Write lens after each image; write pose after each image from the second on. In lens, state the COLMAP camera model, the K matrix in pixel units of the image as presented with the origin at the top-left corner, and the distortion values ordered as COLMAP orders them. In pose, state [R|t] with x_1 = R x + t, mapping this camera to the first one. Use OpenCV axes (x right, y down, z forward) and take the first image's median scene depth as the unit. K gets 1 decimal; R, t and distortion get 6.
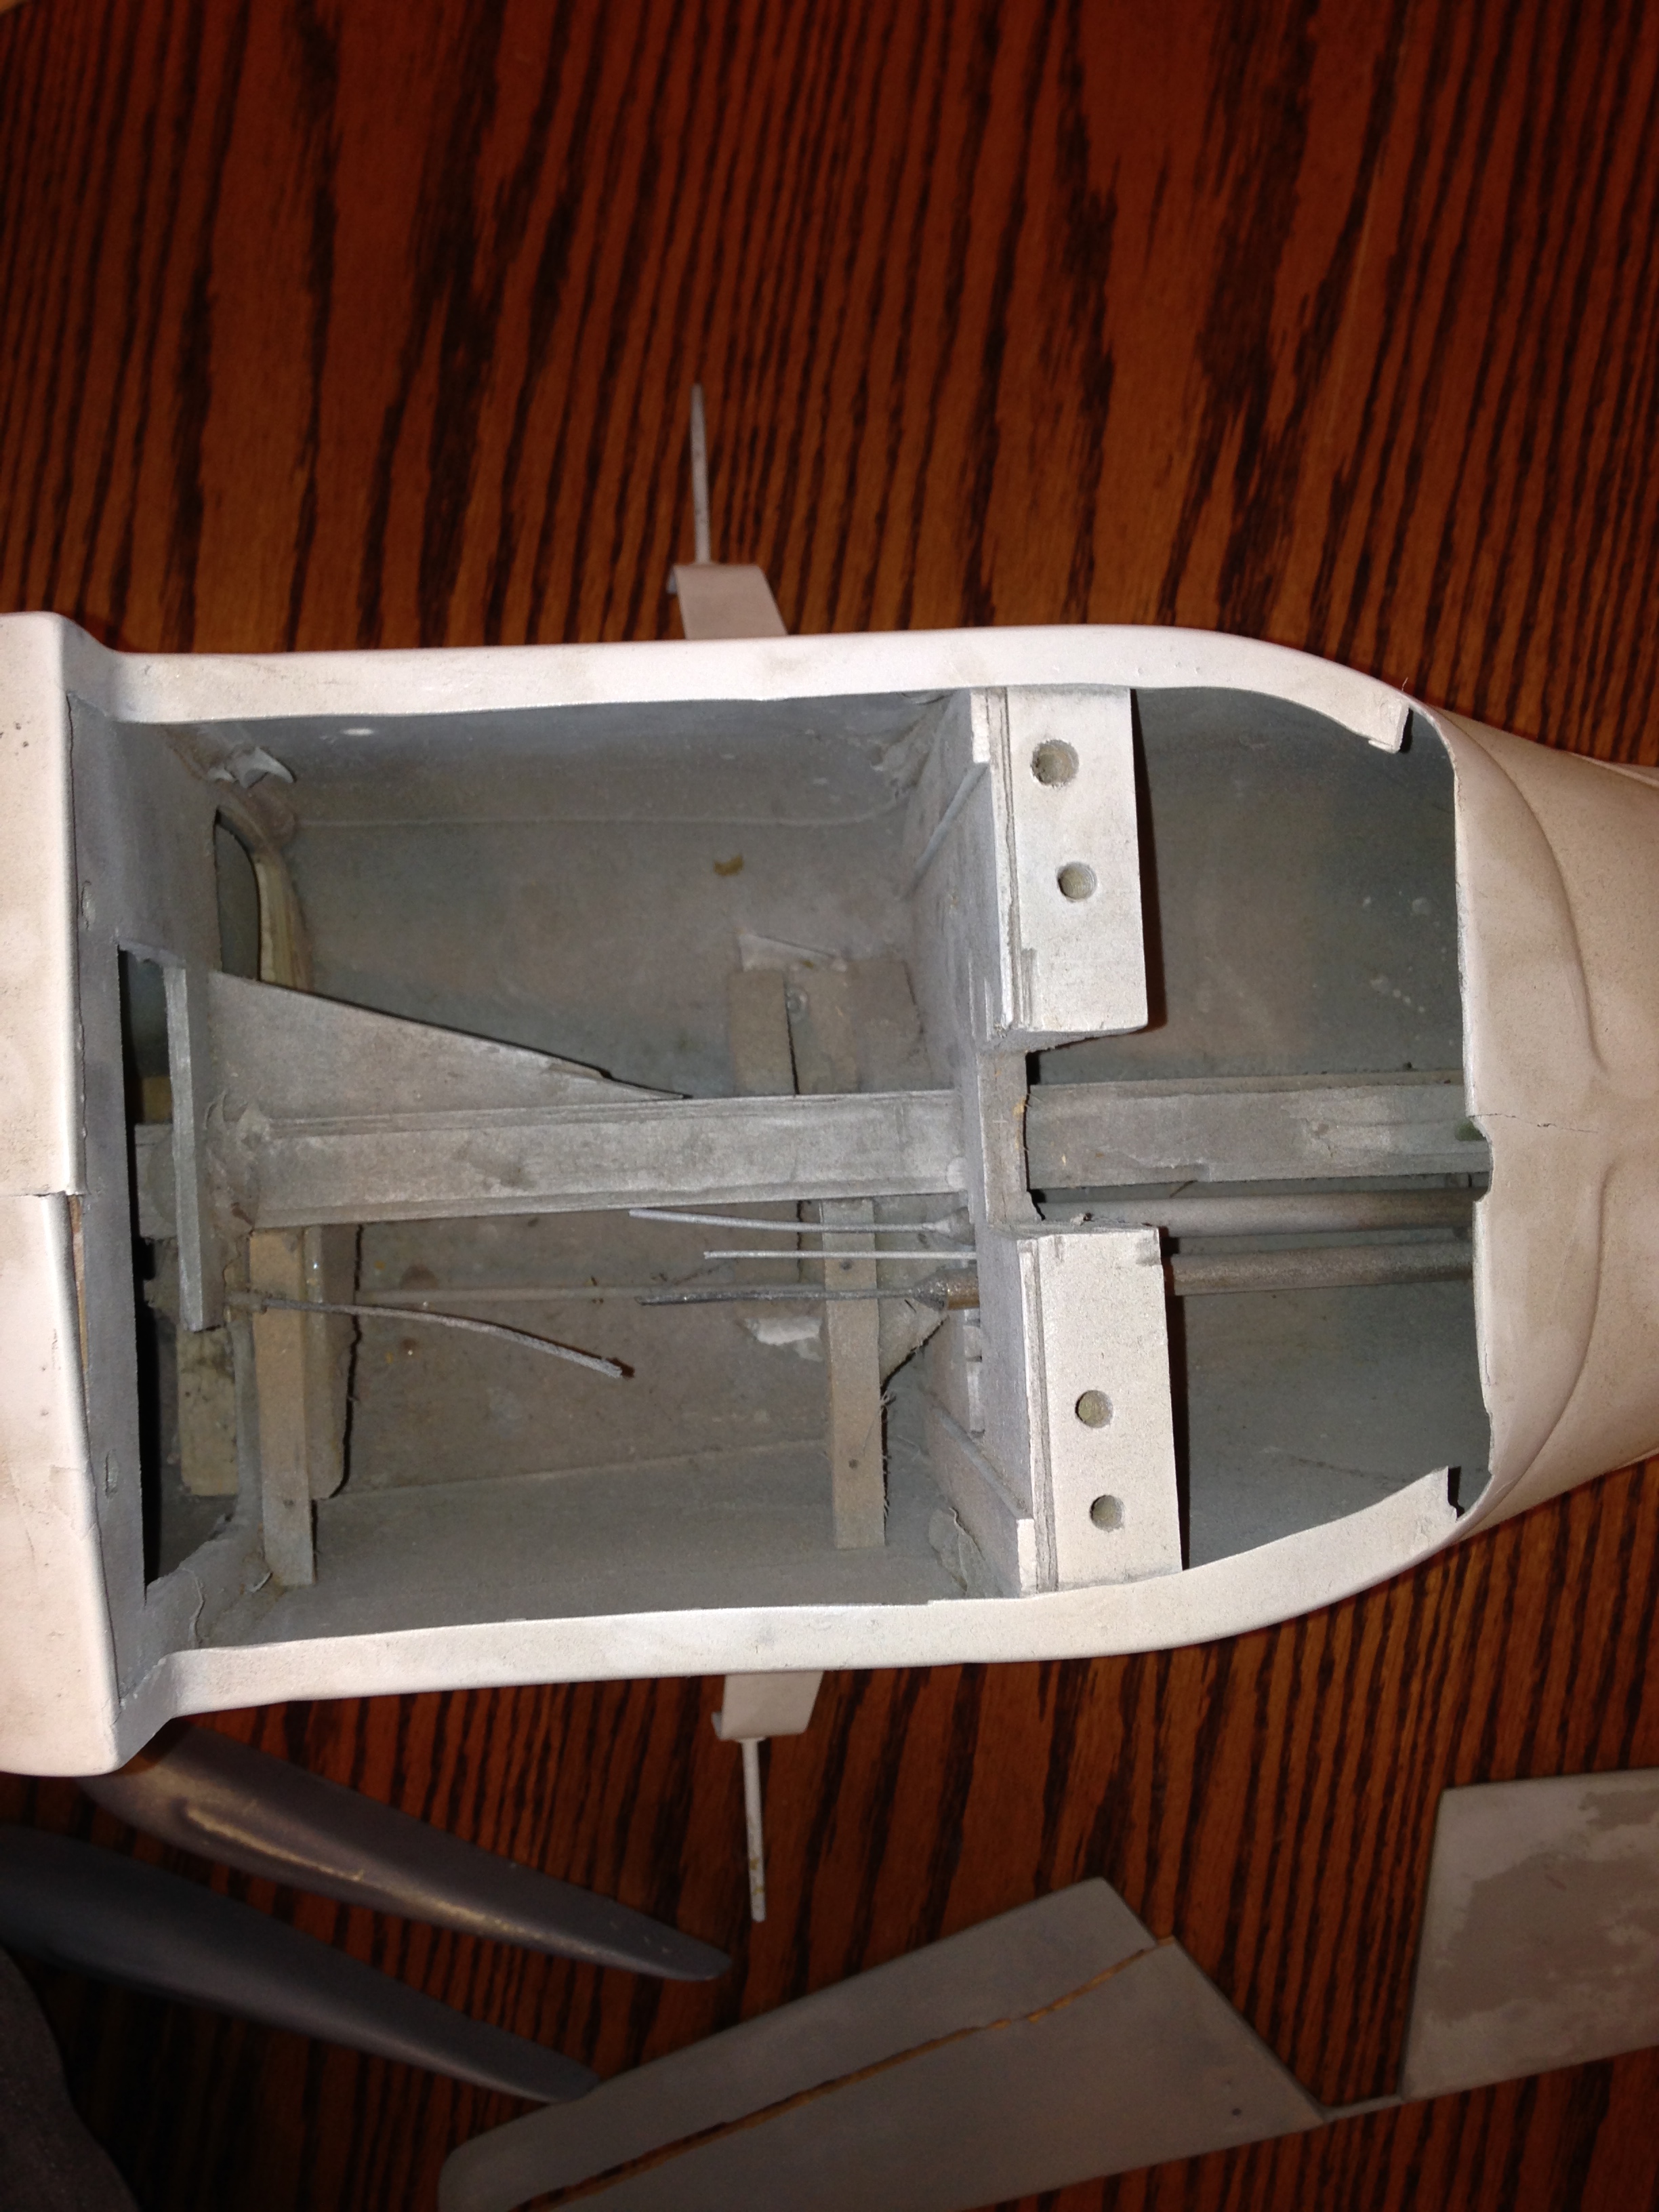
lens RADIAL K [[2163.4, 0, 709.9], [0, 2163.4, 1093.3], [0, 0, 1]] dist [0.178839, -0.241440]
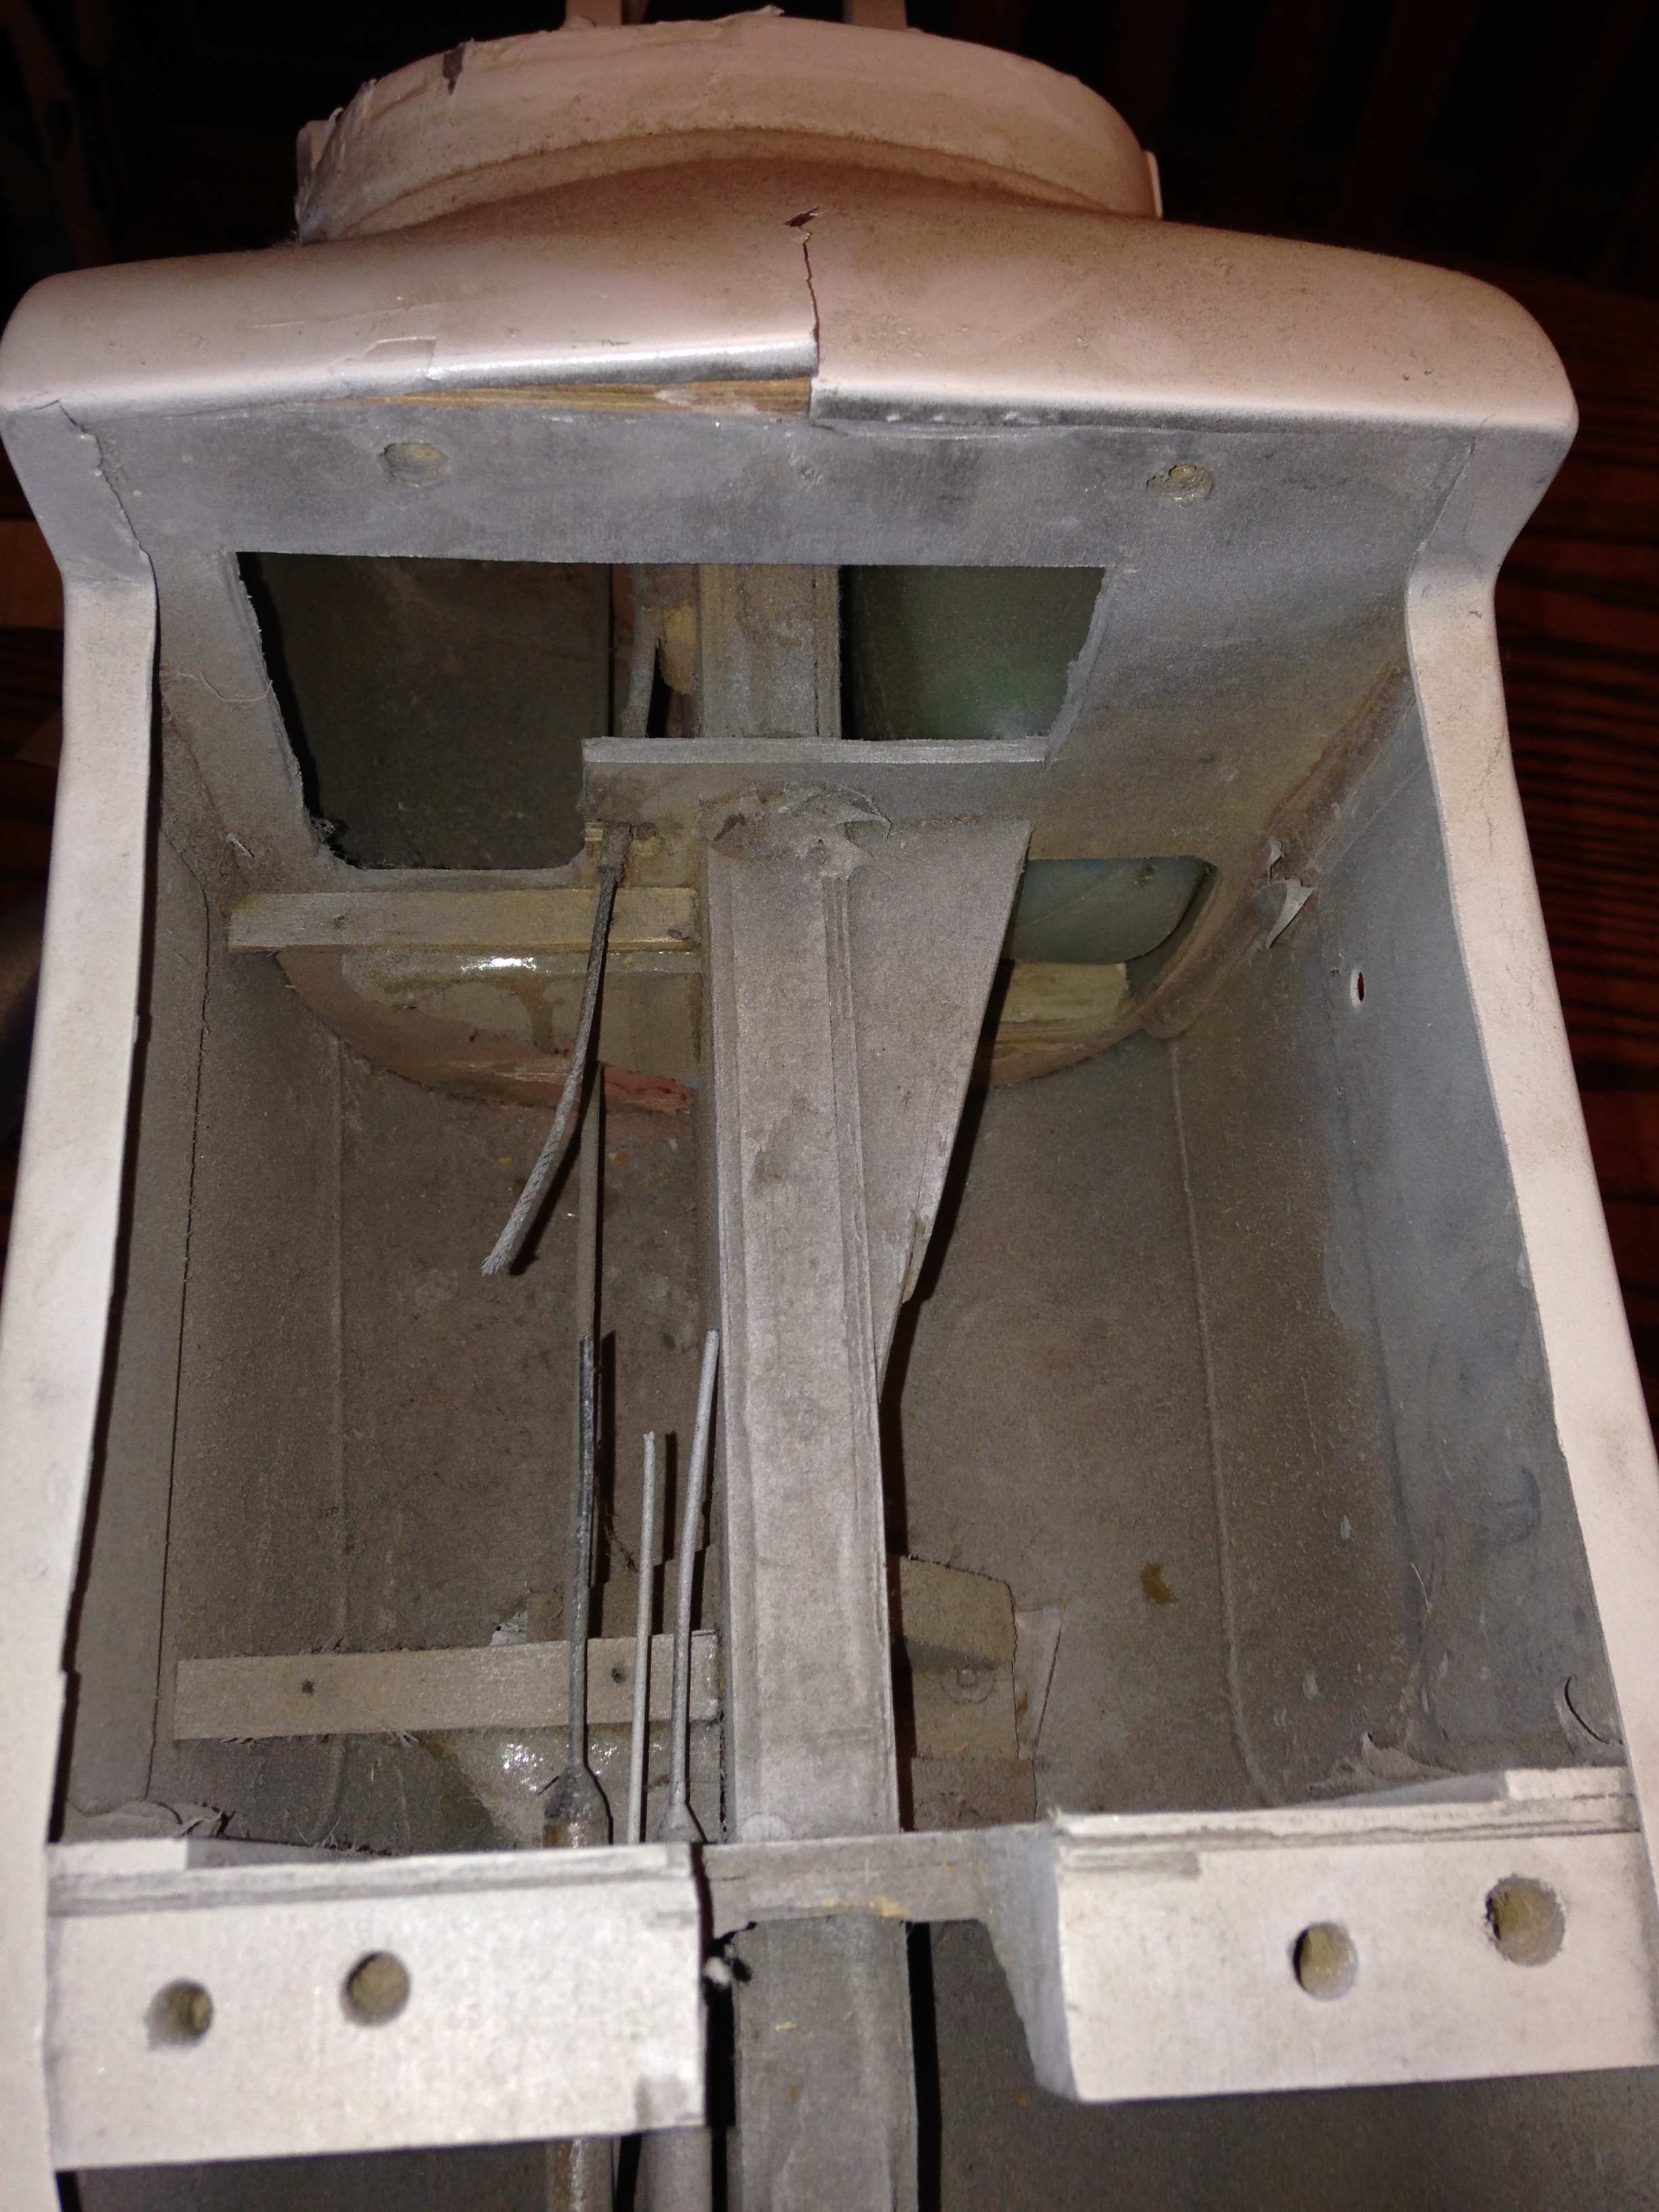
lens RADIAL K [[2042.9, 0, 835.1], [0, 2042.9, 1060.3], [0, 0, 1]] dist [0.193237, -0.276706]
pose [[0.000009, 0.919002, -0.394253, 0.145546], [-0.998038, -0.024678, -0.057548, 0.056808], [-0.062616, 0.393480, 0.917198, 0.359471]]
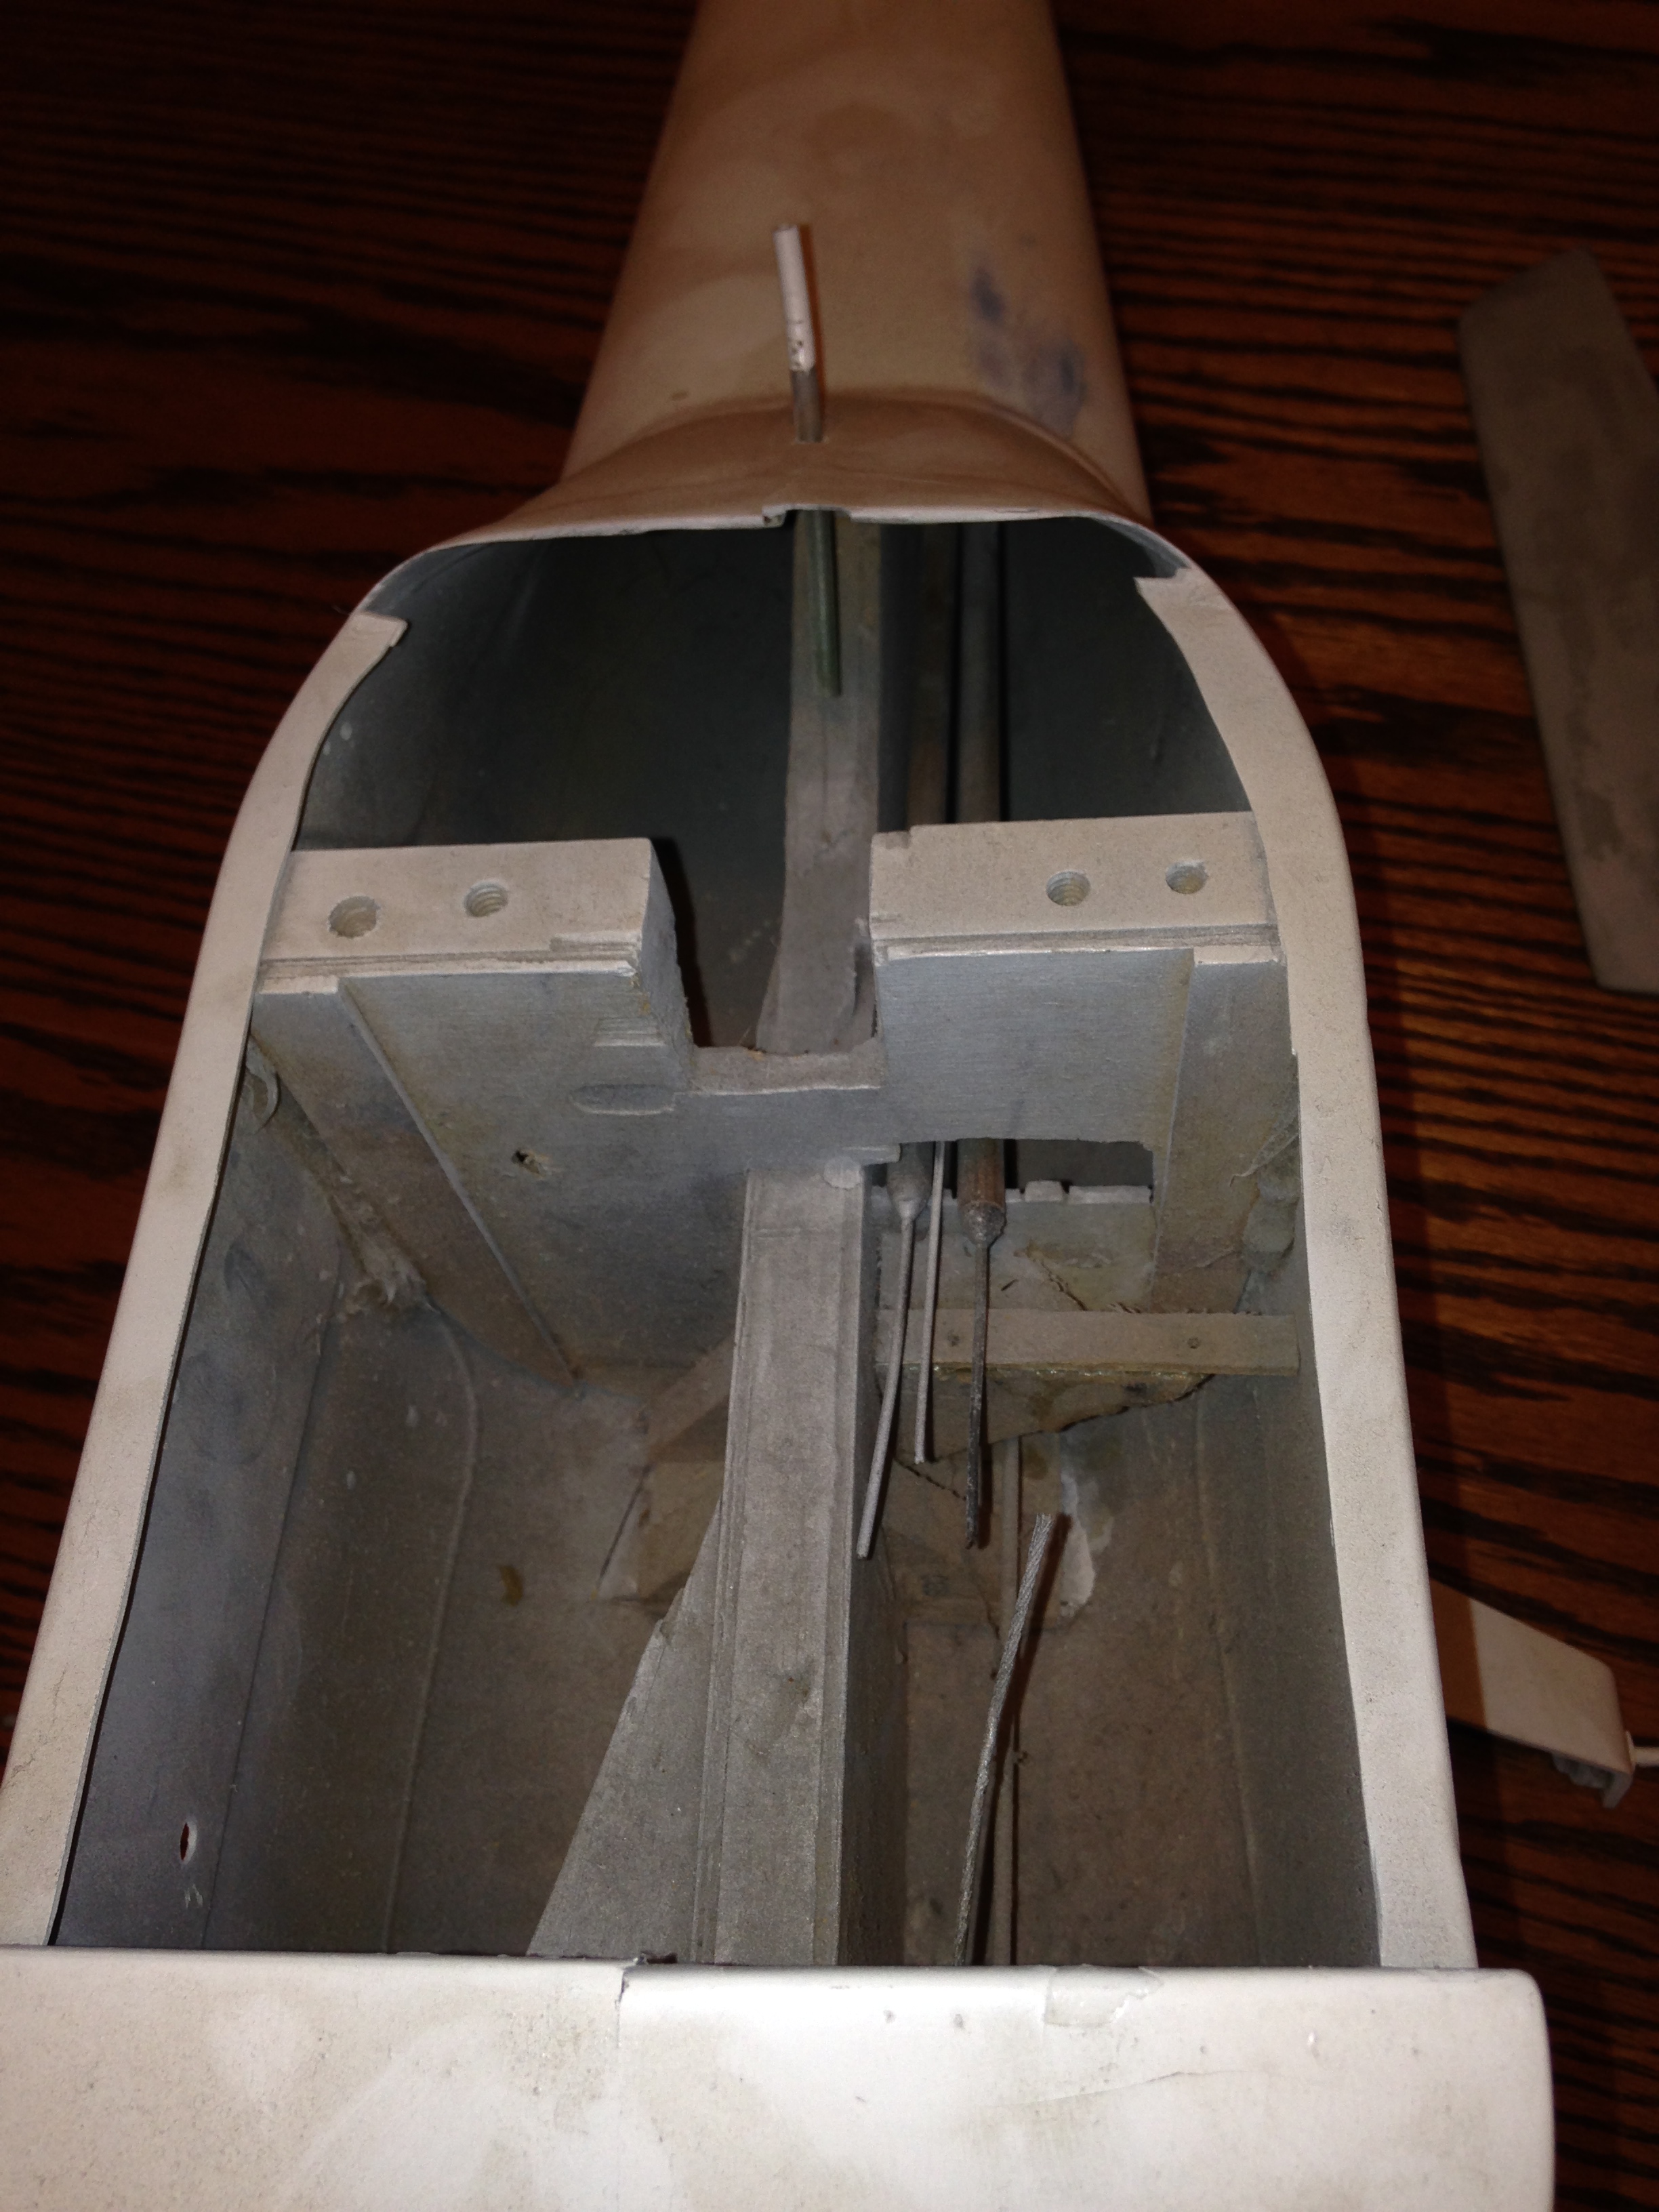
lens RADIAL K [[2205.6, 0, 820.9], [0, 2205.6, 1194.6], [0, 0, 1]] dist [0.129898, -0.017047]
pose [[0.094823, -0.862299, 0.497443, -0.330221], [0.991142, 0.035102, -0.128084, 0.140959], [0.092985, 0.505181, 0.857989, 0.243752]]
